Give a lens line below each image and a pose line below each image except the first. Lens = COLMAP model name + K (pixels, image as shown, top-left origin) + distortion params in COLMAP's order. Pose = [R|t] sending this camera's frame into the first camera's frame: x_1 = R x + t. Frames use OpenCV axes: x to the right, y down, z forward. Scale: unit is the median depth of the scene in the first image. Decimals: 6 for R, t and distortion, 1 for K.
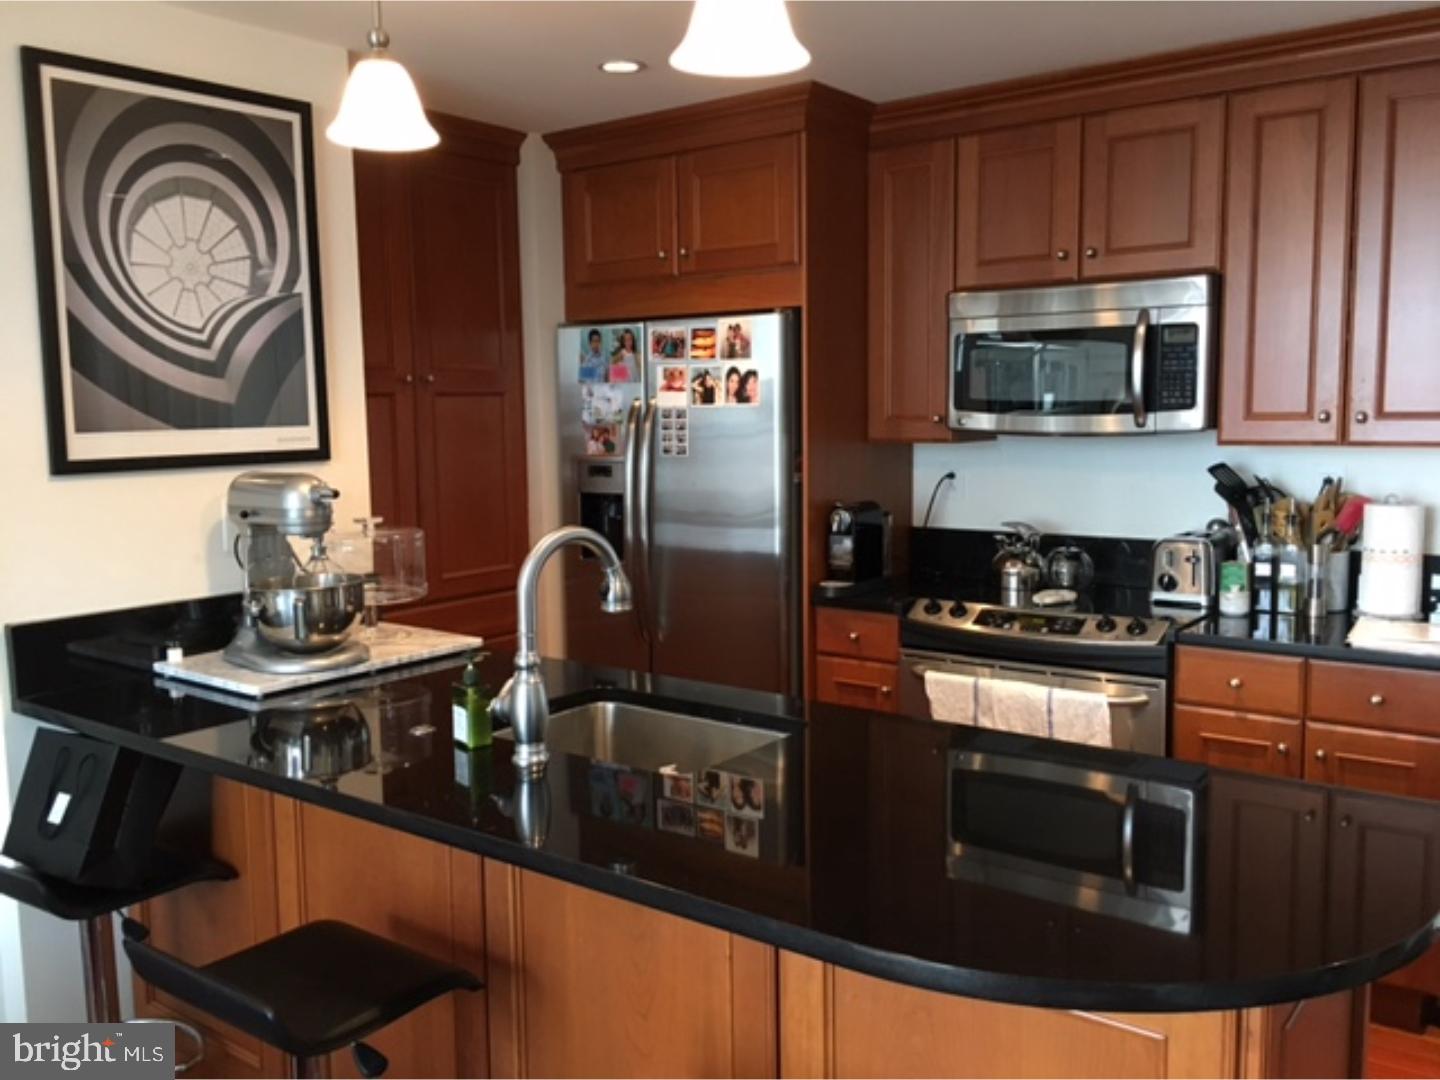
lens RADIAL K [[1249.0, 0, 719.4], [0, 1249.0, 535.2], [0, 0, 1]] dist [0.089888, -0.050806]
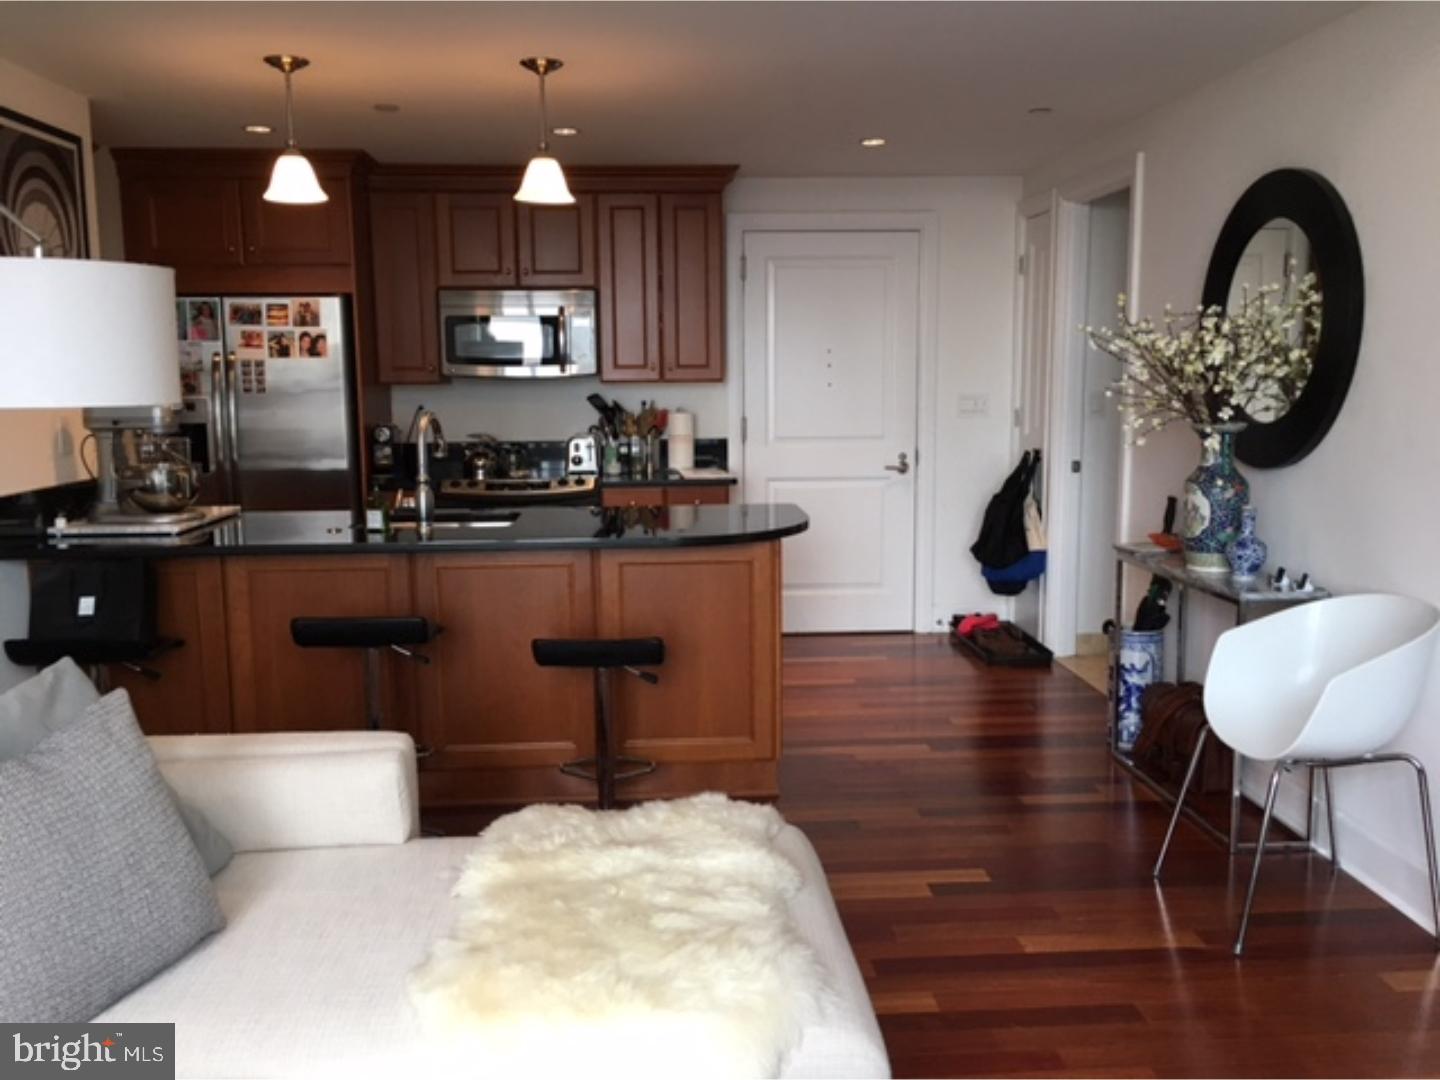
lens RADIAL K [[1249.0, 0, 719.1], [0, 1249.0, 541.2], [0, 0, 1]] dist [0.089888, -0.050806]
pose [[0.760071, -0.085325, 0.644214, -0.598799], [0.072854, 0.996281, 0.046000, 0.078285], [-0.645743, 0.011970, 0.763461, -0.445933]]
